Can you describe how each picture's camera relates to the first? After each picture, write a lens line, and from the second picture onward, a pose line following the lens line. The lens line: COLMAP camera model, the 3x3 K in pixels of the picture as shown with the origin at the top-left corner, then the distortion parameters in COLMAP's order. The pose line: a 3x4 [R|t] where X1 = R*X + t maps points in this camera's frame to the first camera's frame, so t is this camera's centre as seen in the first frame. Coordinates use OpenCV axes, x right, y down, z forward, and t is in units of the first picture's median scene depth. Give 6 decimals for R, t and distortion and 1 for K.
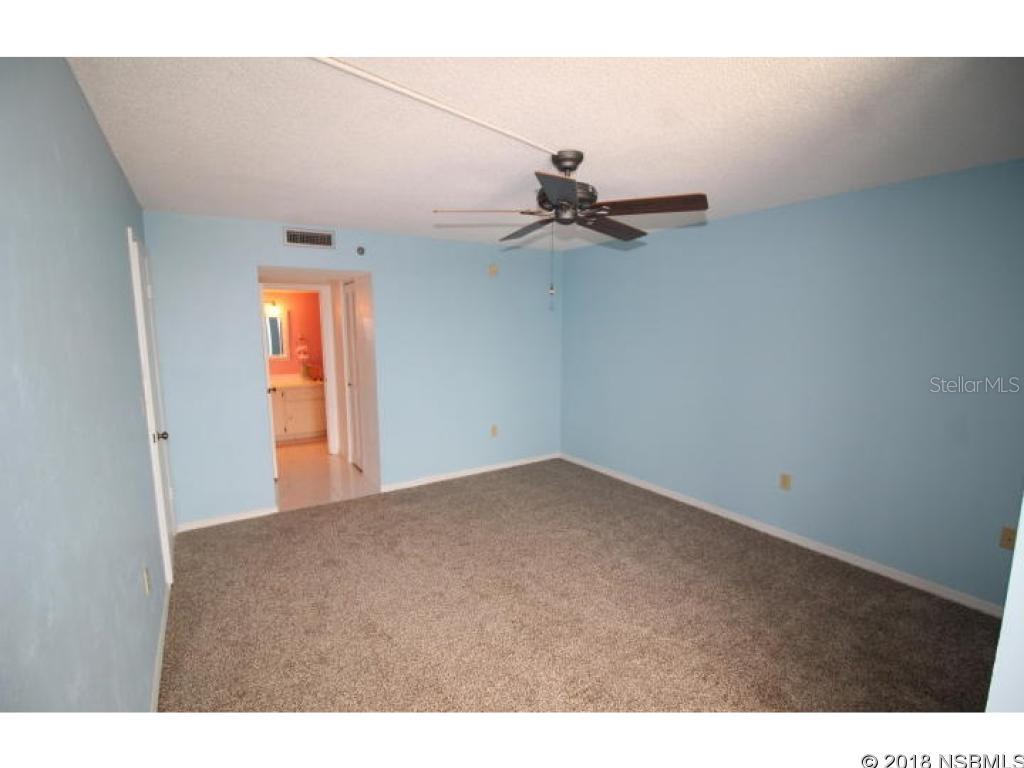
lens RADIAL K [[476.3, 0, 508.2], [0, 476.3, 391.6], [0, 0, 1]] dist [0.002055, -0.015275]
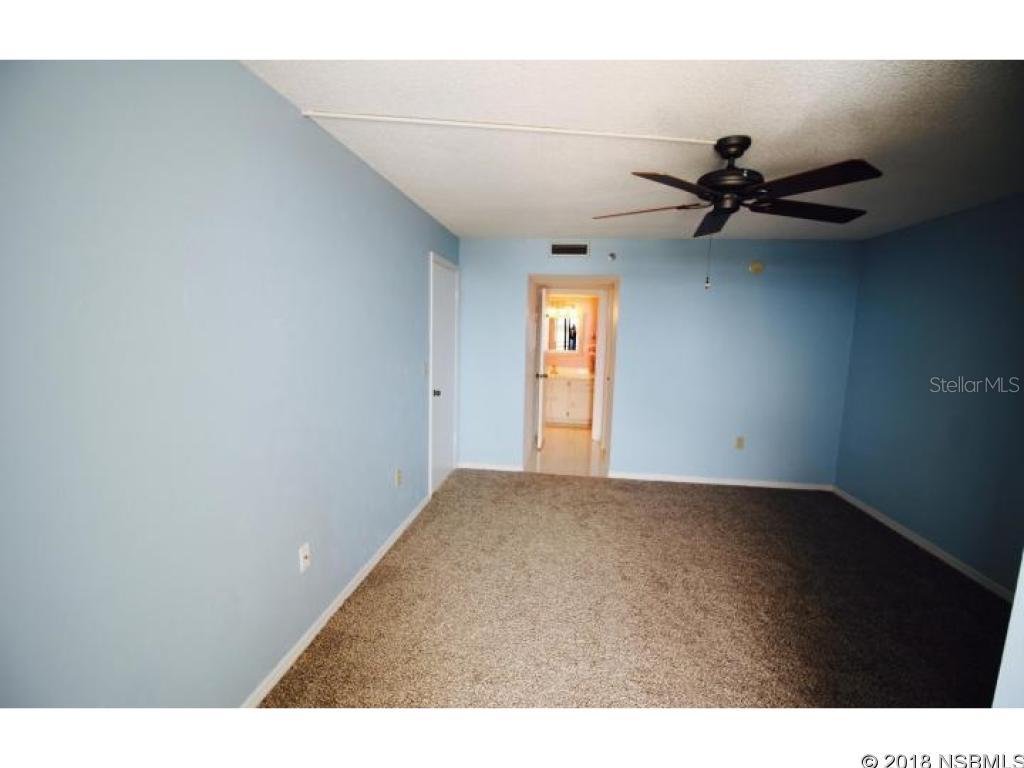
lens RADIAL K [[476.3, 0, 508.2], [0, 476.3, 391.6], [0, 0, 1]] dist [0.002055, -0.015275]
pose [[0.760791, 0.110196, -0.639574, 0.305333], [-0.120785, 0.992303, 0.027293, 0.019529], [0.637659, 0.056487, 0.768245, 0.006933]]
